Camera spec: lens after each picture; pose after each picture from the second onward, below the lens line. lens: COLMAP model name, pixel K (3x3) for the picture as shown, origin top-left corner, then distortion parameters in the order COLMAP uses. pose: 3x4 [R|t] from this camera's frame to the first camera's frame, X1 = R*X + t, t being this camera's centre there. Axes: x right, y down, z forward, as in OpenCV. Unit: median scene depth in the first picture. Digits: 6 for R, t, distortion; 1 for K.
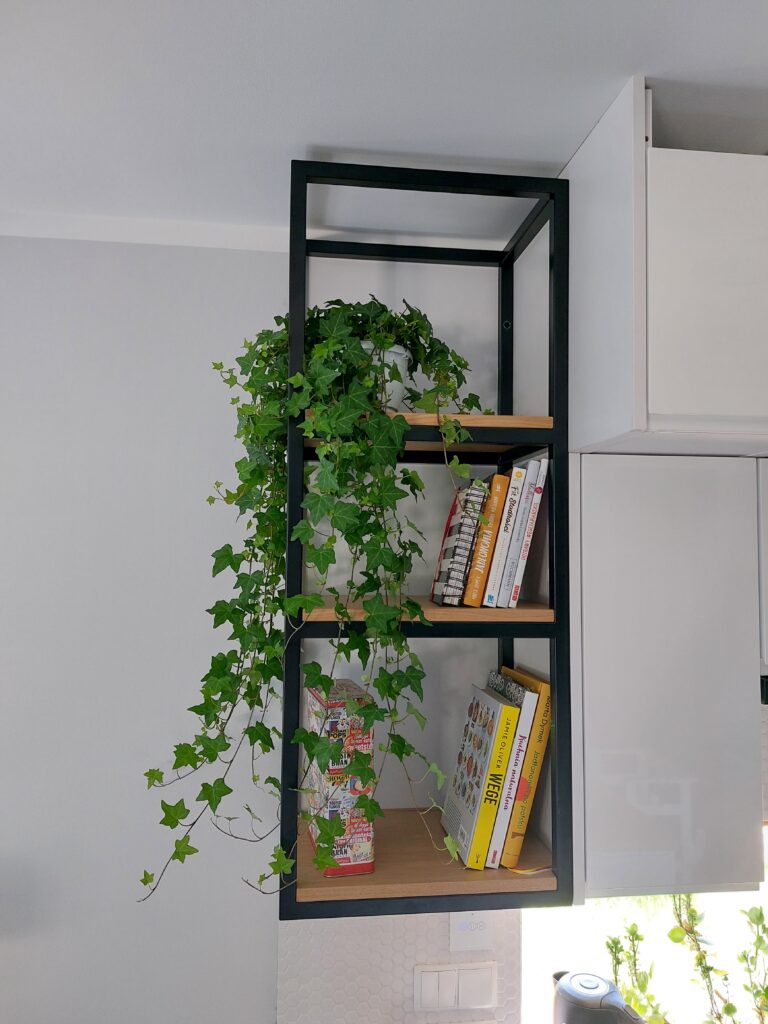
lens RADIAL K [[731.5, 0, 383.3], [0, 731.5, 503.0], [0, 0, 1]] dist [0.029369, -0.028618]
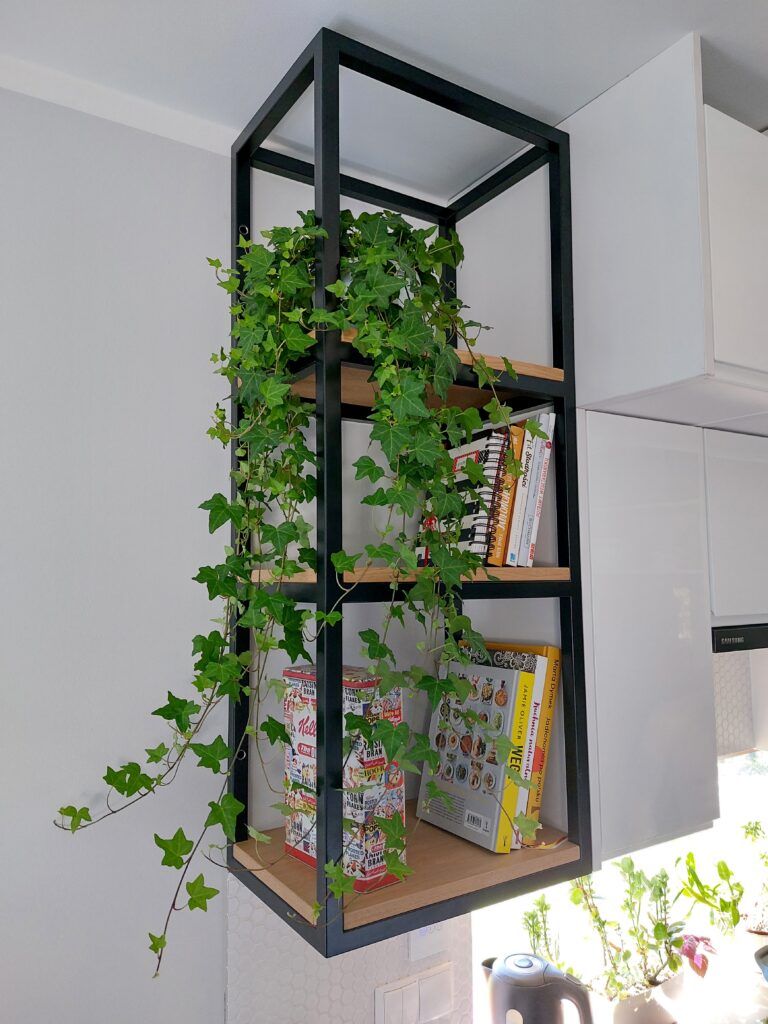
lens RADIAL K [[726.0, 0, 384.0], [0, 726.0, 512.0], [0, 0, 1]] dist [0.050552, -0.063993]
pose [[0.906197, 0.016268, 0.422542, -0.391912], [-0.006985, 0.999699, -0.023510, 0.095669], [-0.422797, 0.018353, 0.906038, 0.228947]]
